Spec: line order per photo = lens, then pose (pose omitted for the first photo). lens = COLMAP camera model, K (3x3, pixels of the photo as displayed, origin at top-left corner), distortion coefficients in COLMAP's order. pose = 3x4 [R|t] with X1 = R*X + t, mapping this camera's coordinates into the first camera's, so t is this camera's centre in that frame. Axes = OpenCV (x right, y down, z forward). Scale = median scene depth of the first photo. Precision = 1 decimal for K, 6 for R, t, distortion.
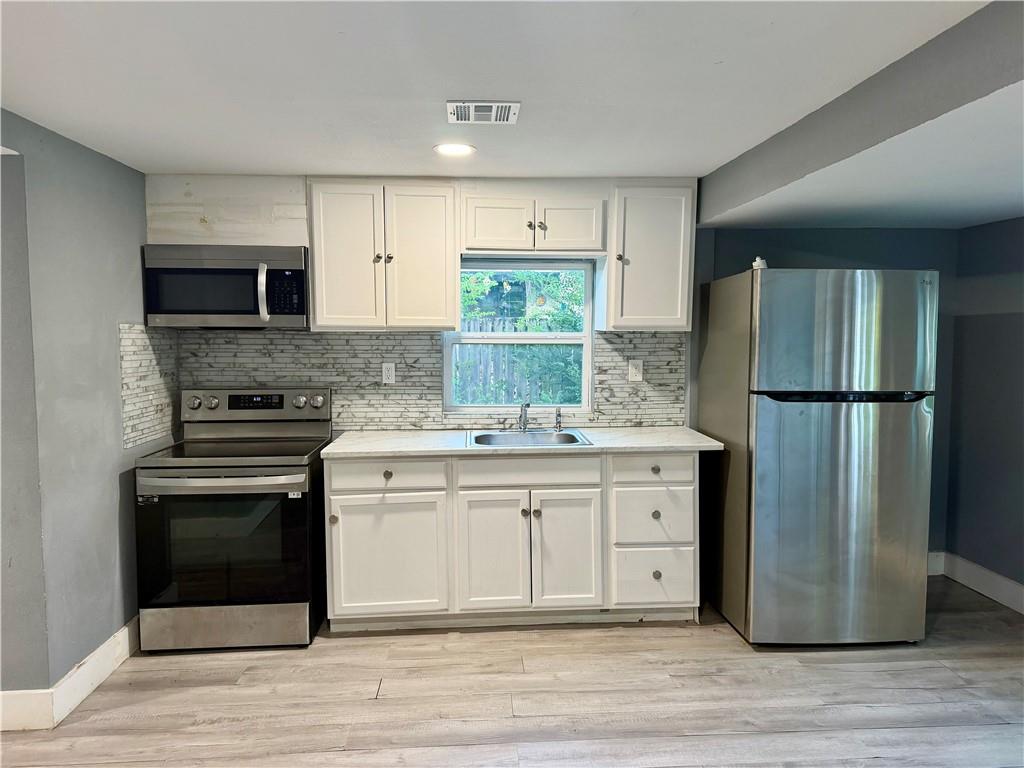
lens RADIAL K [[734.0, 0, 513.2], [0, 734.0, 385.1], [0, 0, 1]] dist [0.036725, 0.000172]
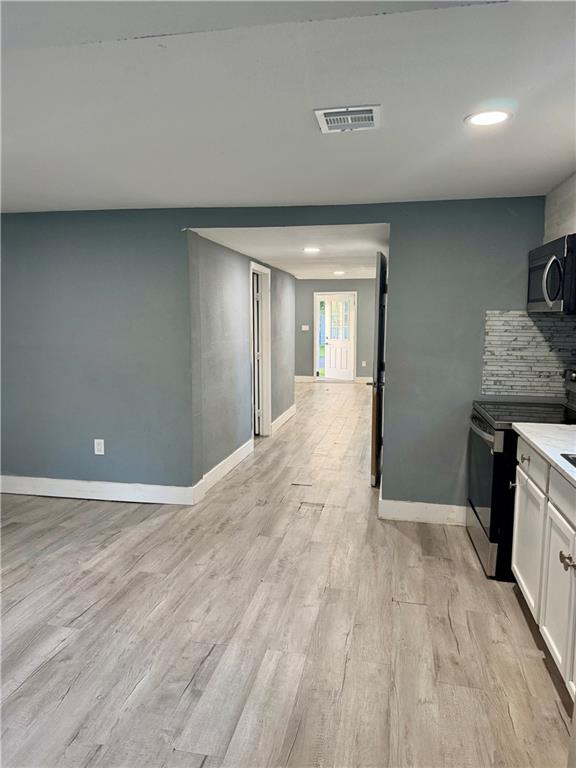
lens RADIAL K [[550.5, 0, 288.0], [0, 550.5, 381.8], [0, 0, 1]] dist [0.036725, 0.000172]
pose [[-0.251096, 0.112784, -0.961369, 0.670552], [-0.077437, 0.987665, 0.136094, -0.062662], [0.964860, 0.108618, -0.239265, 0.913291]]
